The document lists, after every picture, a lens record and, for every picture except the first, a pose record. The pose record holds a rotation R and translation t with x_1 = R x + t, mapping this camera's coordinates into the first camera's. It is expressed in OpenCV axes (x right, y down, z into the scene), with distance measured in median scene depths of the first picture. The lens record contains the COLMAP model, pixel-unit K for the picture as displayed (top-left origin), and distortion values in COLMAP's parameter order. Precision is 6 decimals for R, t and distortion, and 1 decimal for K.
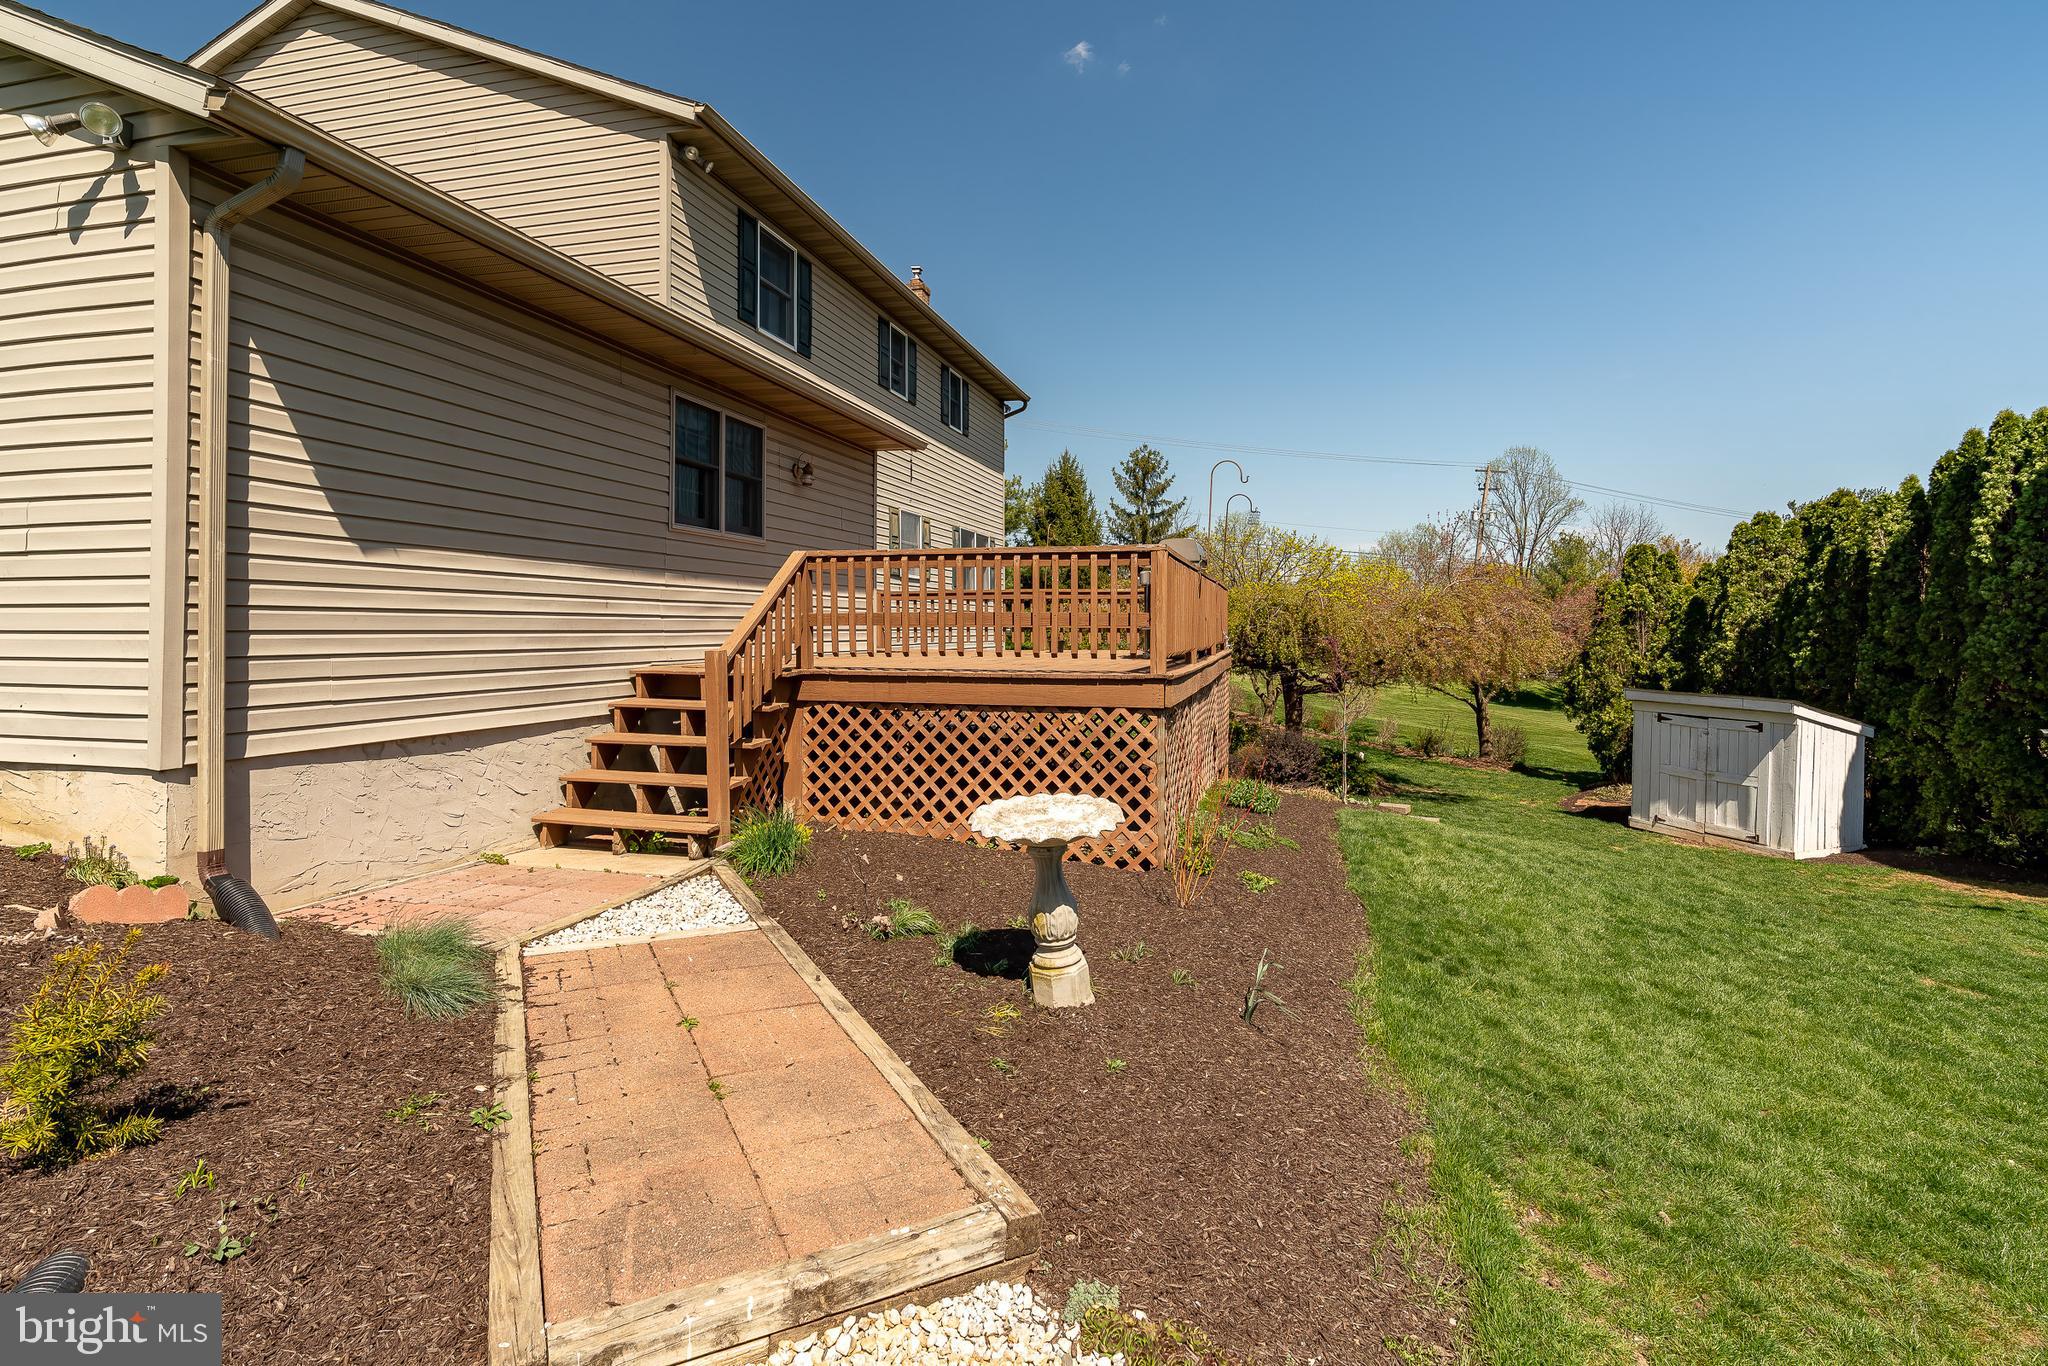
lens RADIAL K [[973.5, 0, 1077.6], [0, 973.5, 625.2], [0, 0, 1]] dist [-0.001061, 0.000080]
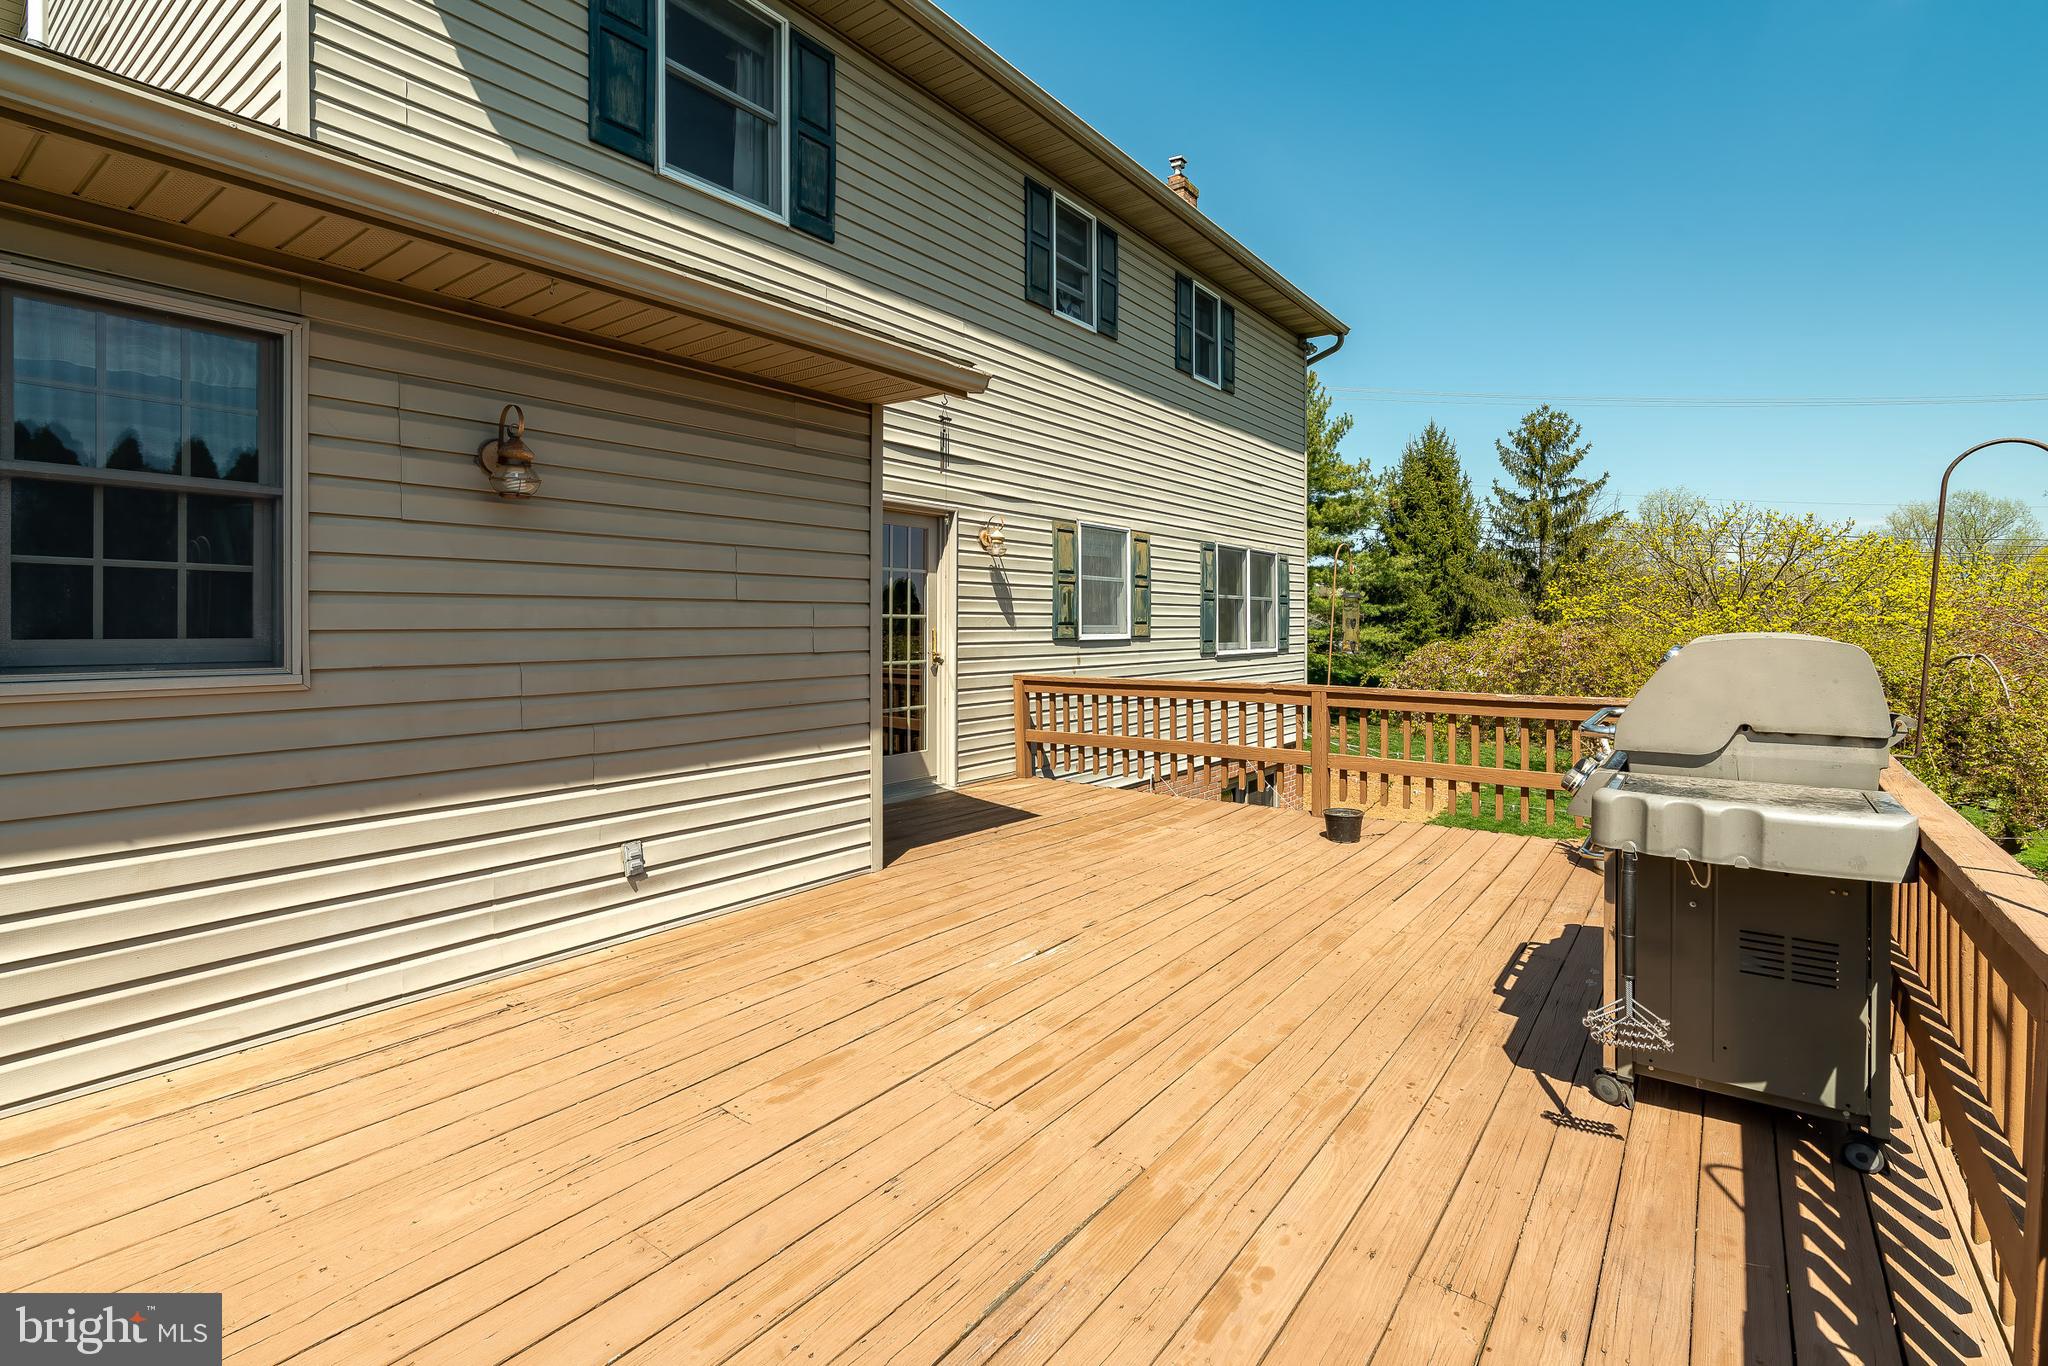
lens RADIAL K [[967.6, 0, 1036.7], [0, 967.6, 630.3], [0, 0, 1]] dist [-0.006198, -0.000227]
pose [[0.917286, 0.003535, -0.398214, 0.033949], [0.000743, 0.999944, 0.010587, -0.099448], [0.398229, -0.010007, 0.917231, 0.755338]]
